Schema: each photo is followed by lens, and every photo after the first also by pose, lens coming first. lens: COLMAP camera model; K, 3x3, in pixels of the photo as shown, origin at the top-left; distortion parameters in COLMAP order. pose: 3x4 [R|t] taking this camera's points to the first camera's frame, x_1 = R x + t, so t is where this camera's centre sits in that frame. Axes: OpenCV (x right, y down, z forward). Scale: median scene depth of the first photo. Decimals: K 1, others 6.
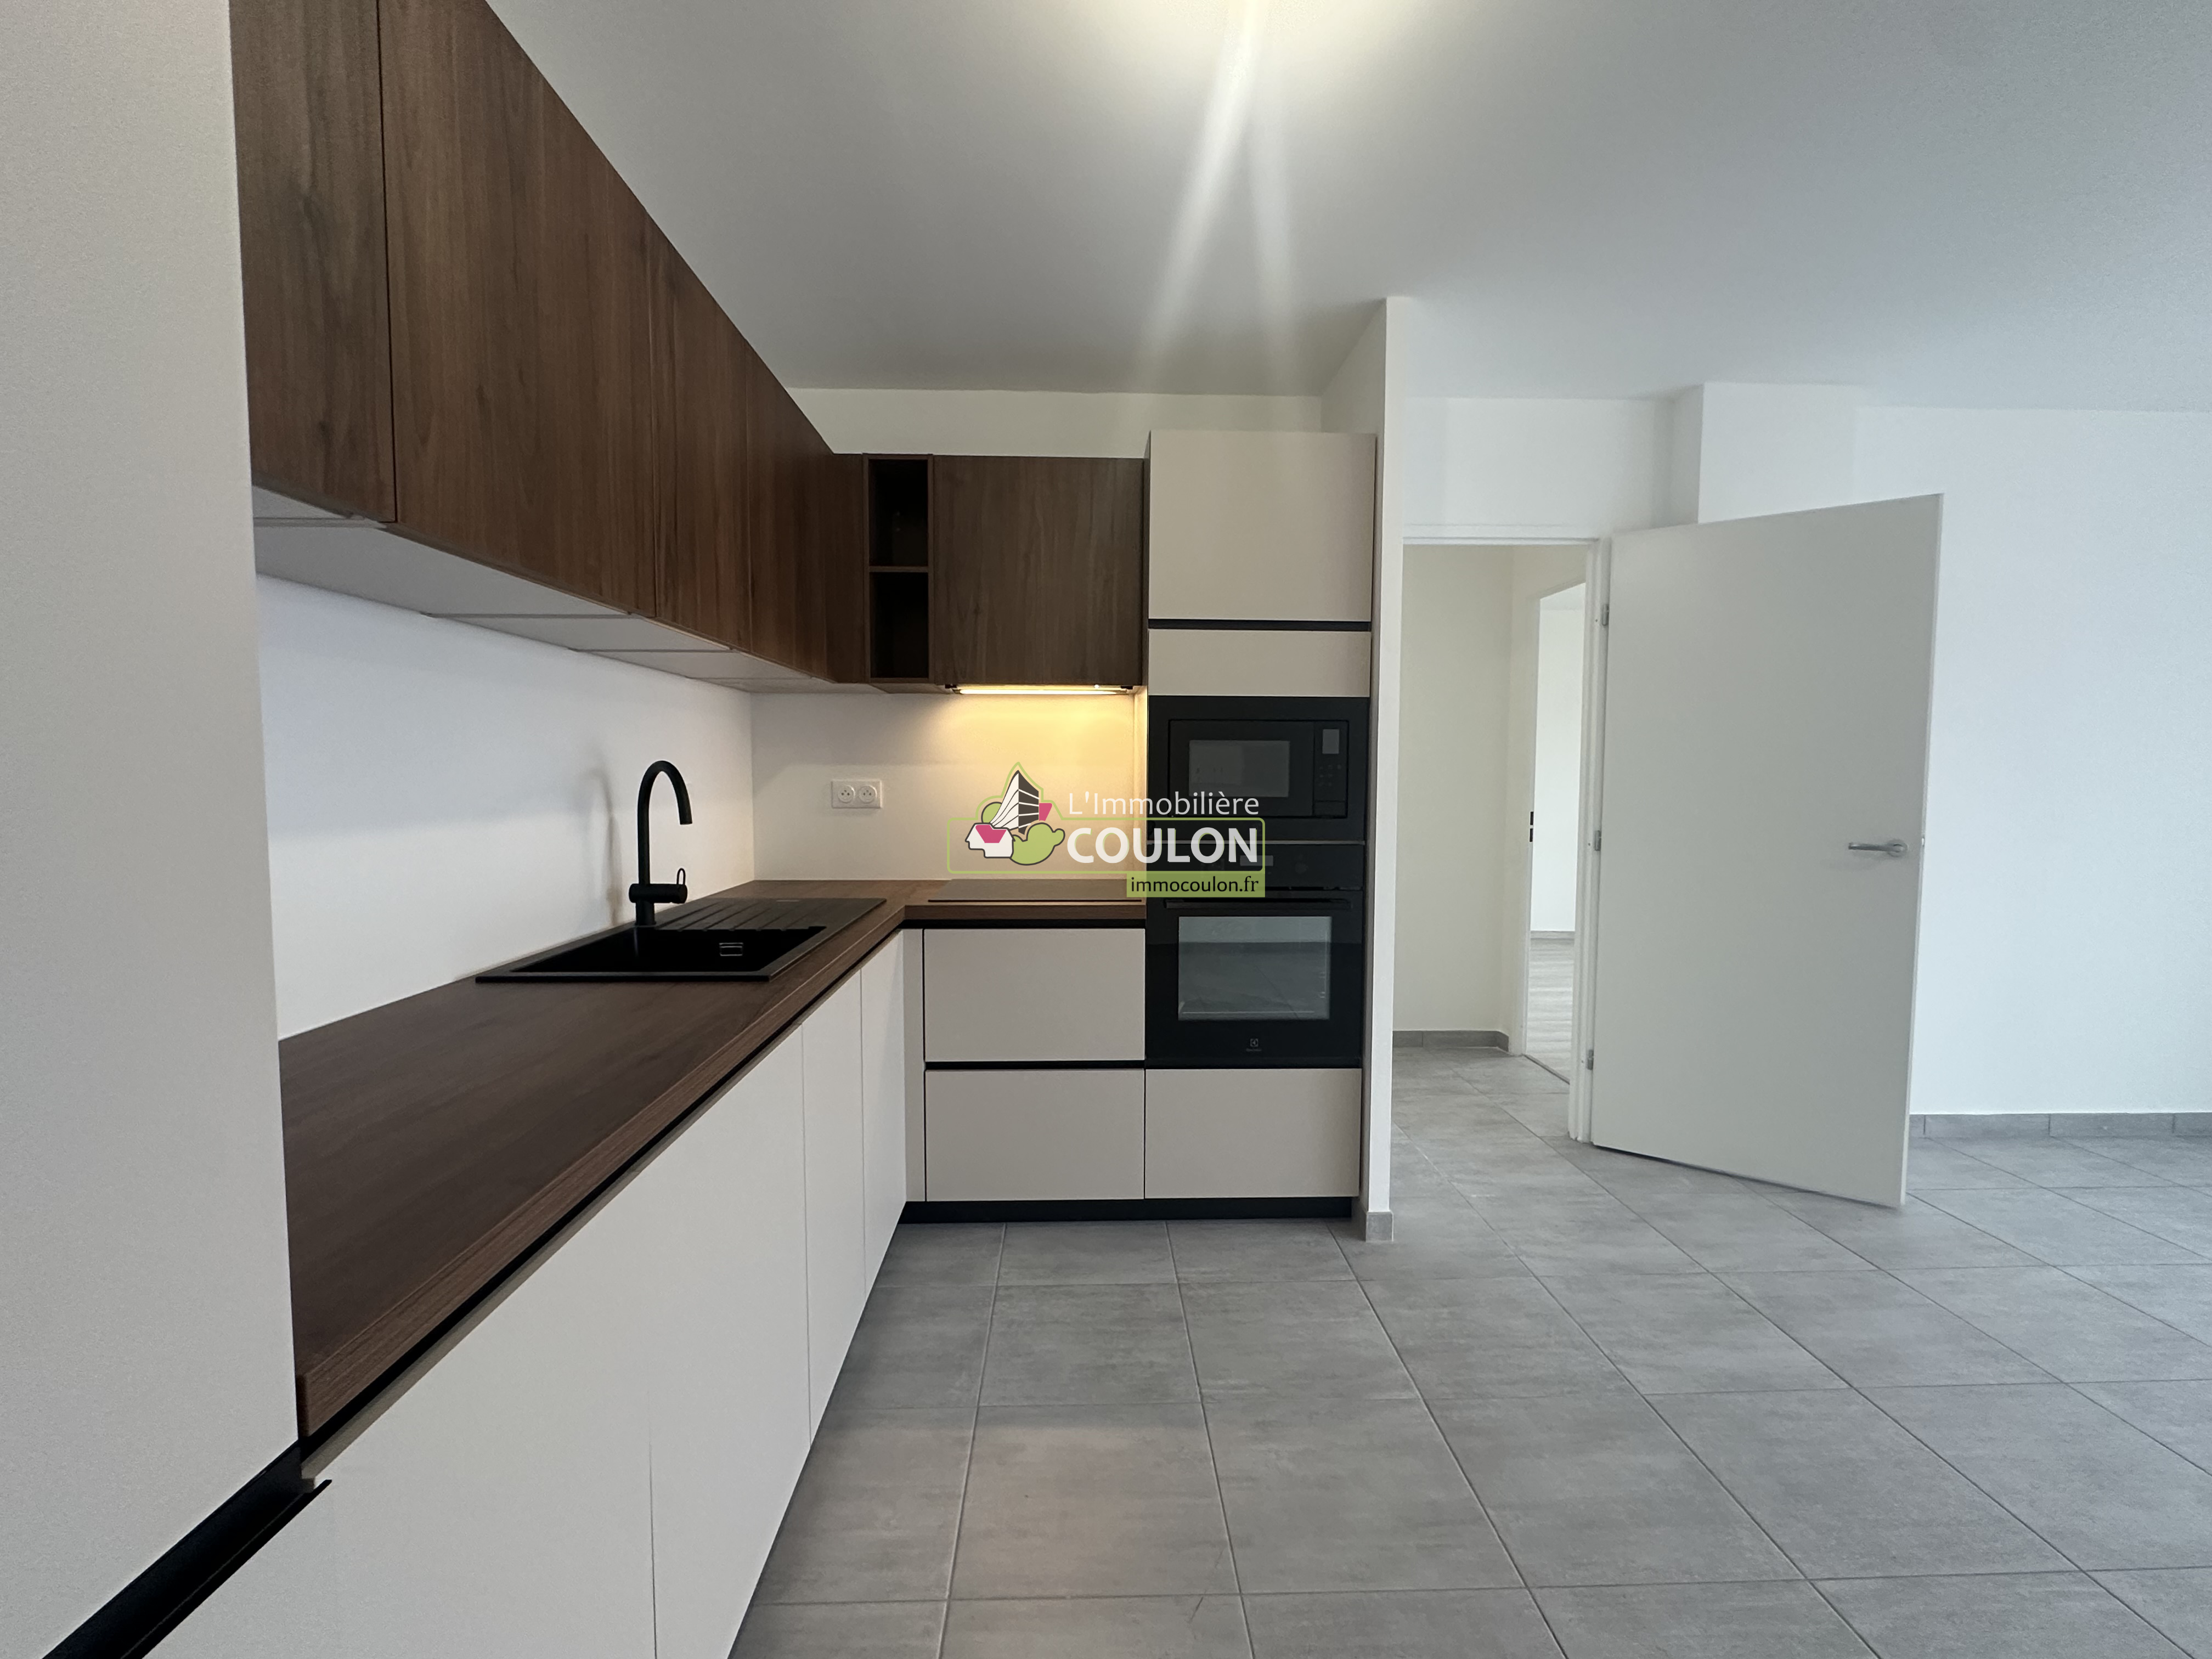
lens RADIAL K [[957.4, 0, 1107.3], [0, 957.4, 825.9], [0, 0, 1]] dist [-0.004136, 0.000993]
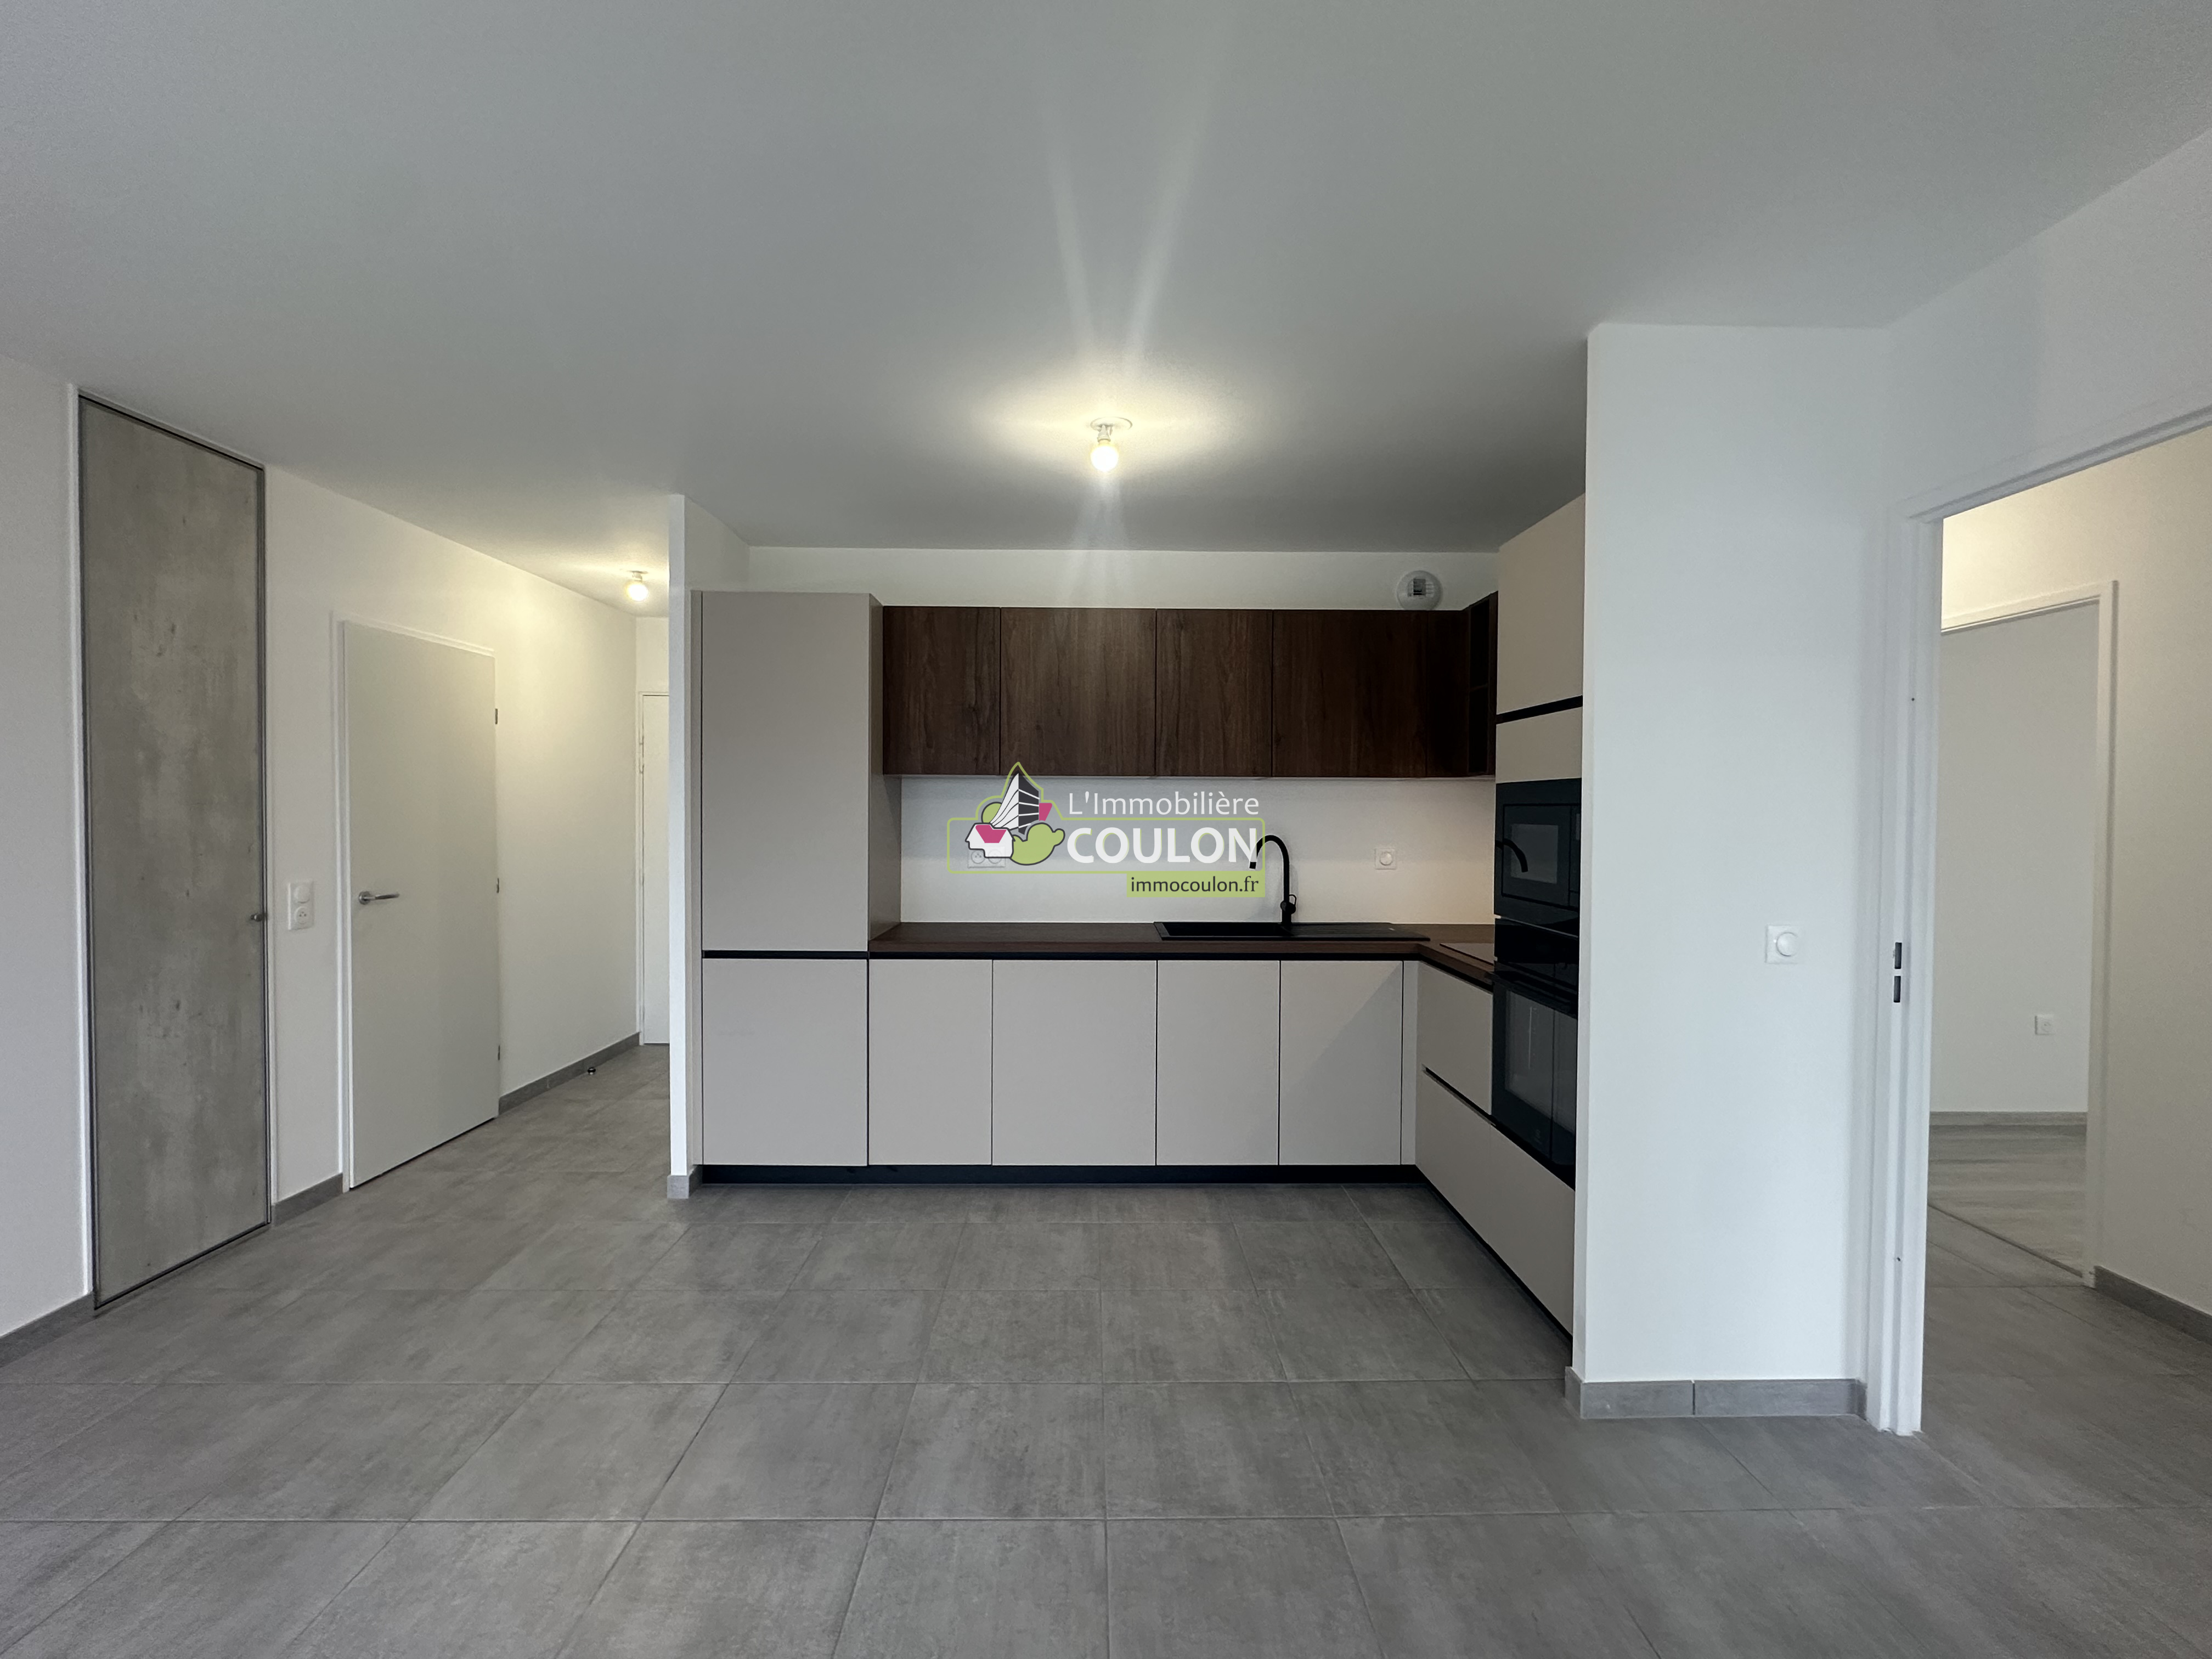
lens RADIAL K [[957.4, 0, 1105.6], [0, 957.4, 832.4], [0, 0, 1]] dist [-0.004136, 0.000993]
pose [[-0.017635, 0.018333, -0.999676, 1.145905], [-0.064600, 0.997722, 0.019437, -0.071151], [0.997755, 0.064922, -0.016410, 0.565120]]
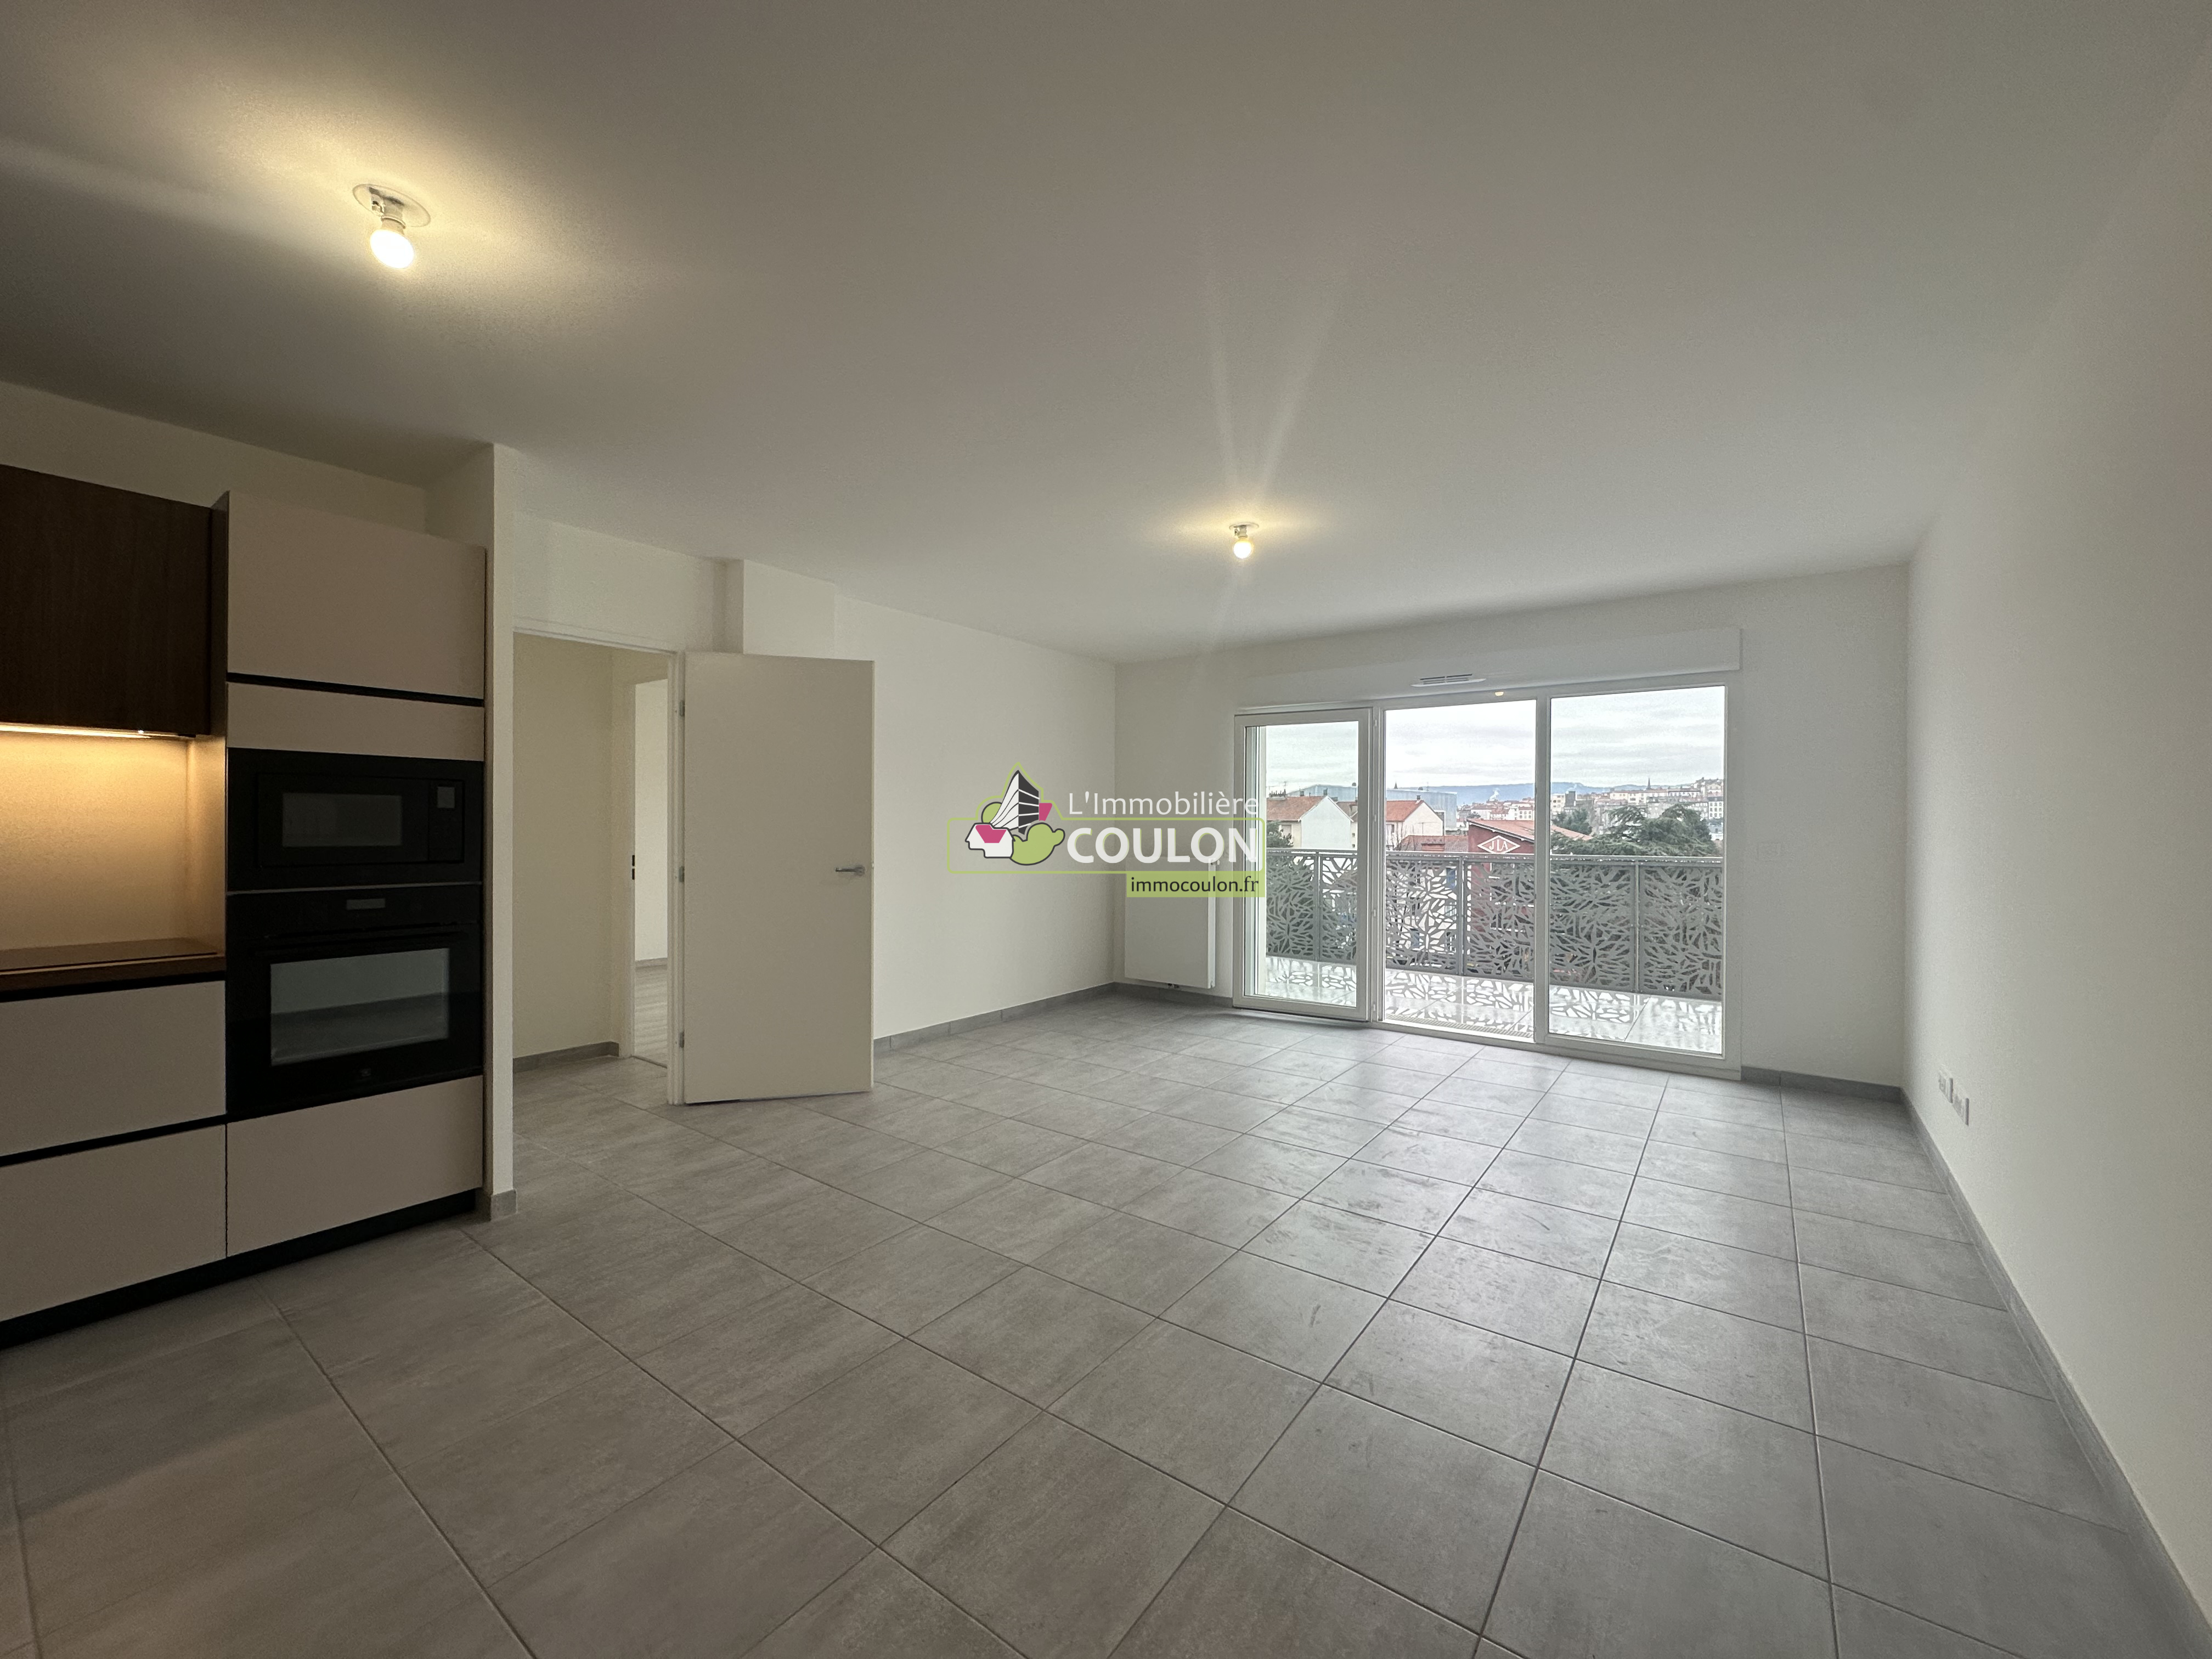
lens RADIAL K [[884.1, 0, 1096.5], [0, 884.1, 830.2], [0, 0, 1]] dist [0.001768, 0.000118]
pose [[0.629143, -0.005893, 0.777267, -0.105611], [0.043634, 0.998662, -0.027747, 0.016516], [-0.776064, 0.051372, 0.628559, -0.289950]]
